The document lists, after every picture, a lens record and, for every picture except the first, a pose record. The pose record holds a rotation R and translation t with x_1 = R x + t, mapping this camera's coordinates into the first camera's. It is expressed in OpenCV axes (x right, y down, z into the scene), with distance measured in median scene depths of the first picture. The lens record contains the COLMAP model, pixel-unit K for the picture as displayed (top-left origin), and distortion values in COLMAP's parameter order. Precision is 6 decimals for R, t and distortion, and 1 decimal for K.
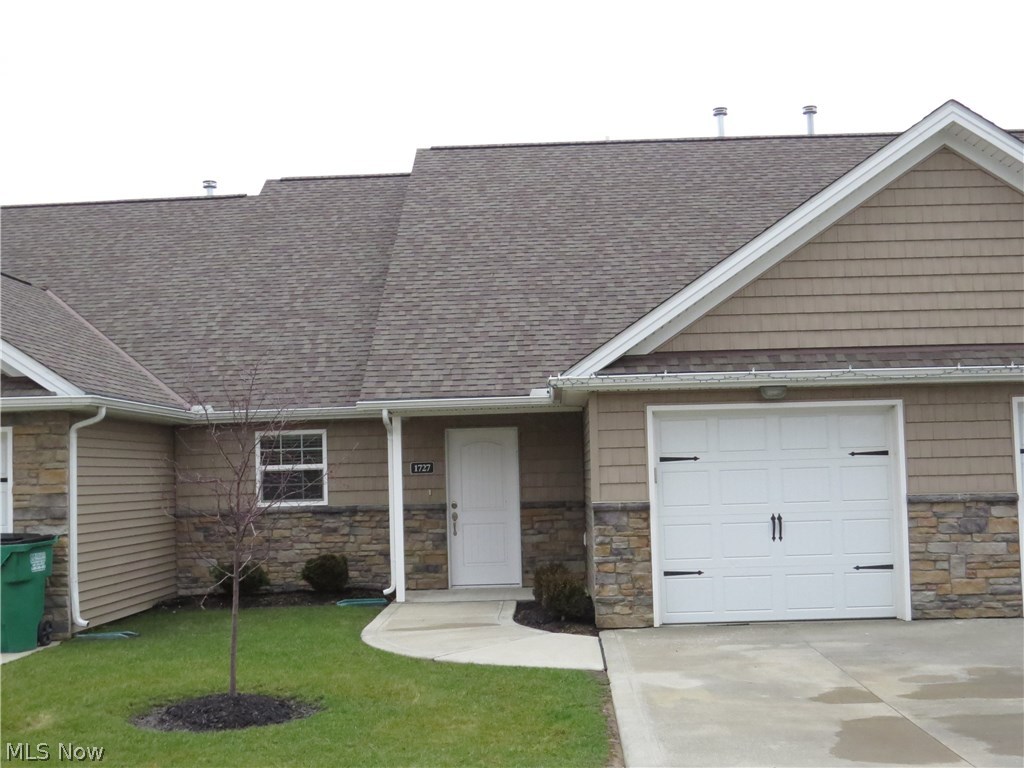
lens RADIAL K [[1277.9, 0, 512.0], [0, 1277.9, 384.0], [0, 0, 1]] dist [-0.012562, 0.001663]
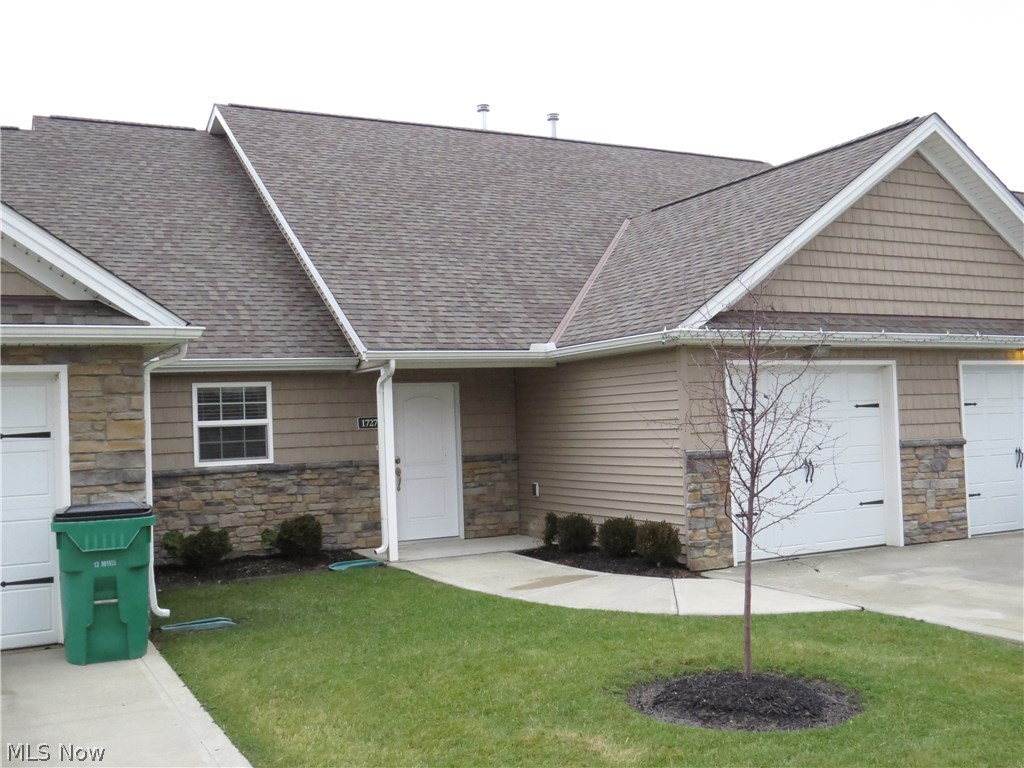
lens RADIAL K [[1038.4, 0, 512.0], [0, 1038.4, 384.0], [0, 0, 1]] dist [0.002543, -0.022227]
pose [[0.871486, 0.016238, 0.490152, -0.466933], [-0.024278, 0.999655, 0.010050, 0.032448], [-0.489819, -0.020658, 0.871579, 0.328020]]
